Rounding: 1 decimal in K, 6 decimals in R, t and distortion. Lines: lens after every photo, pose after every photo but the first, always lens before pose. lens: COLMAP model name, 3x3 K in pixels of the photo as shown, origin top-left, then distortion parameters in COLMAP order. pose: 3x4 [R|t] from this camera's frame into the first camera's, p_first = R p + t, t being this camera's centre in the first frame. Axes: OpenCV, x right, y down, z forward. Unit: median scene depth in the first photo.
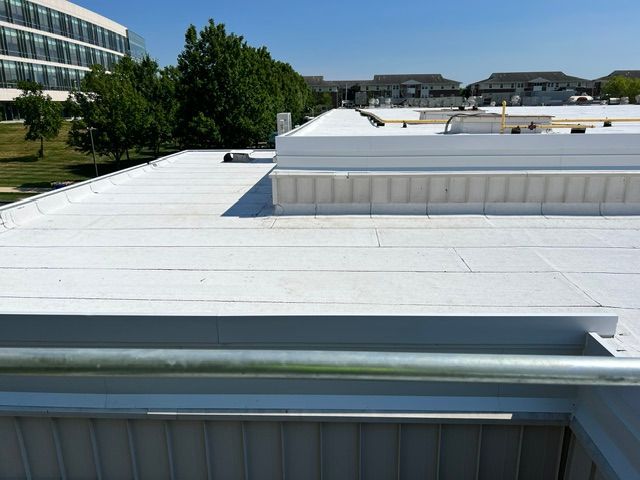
lens RADIAL K [[484.4, 0, 320.0], [0, 484.4, 240.0], [0, 0, 1]] dist [0.045065, -0.044814]
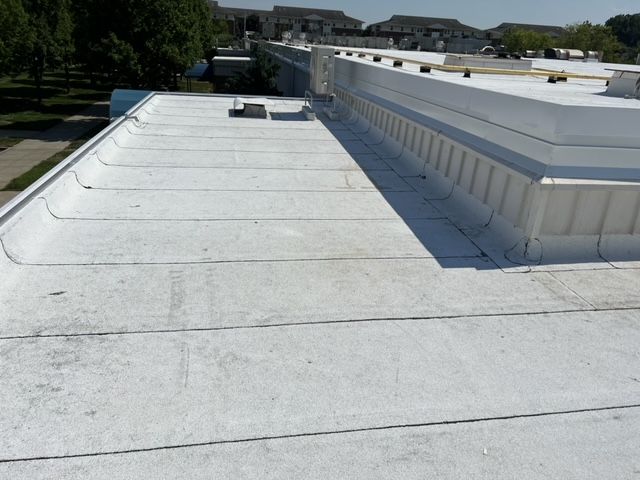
lens RADIAL K [[484.4, 0, 320.0], [0, 484.4, 240.0], [0, 0, 1]] dist [0.045065, -0.044814]
pose [[0.974341, -0.015586, 0.224538, -0.078026], [-0.011613, 0.992790, 0.119307, -0.024486], [-0.224778, -0.118853, 0.967134, 0.102703]]
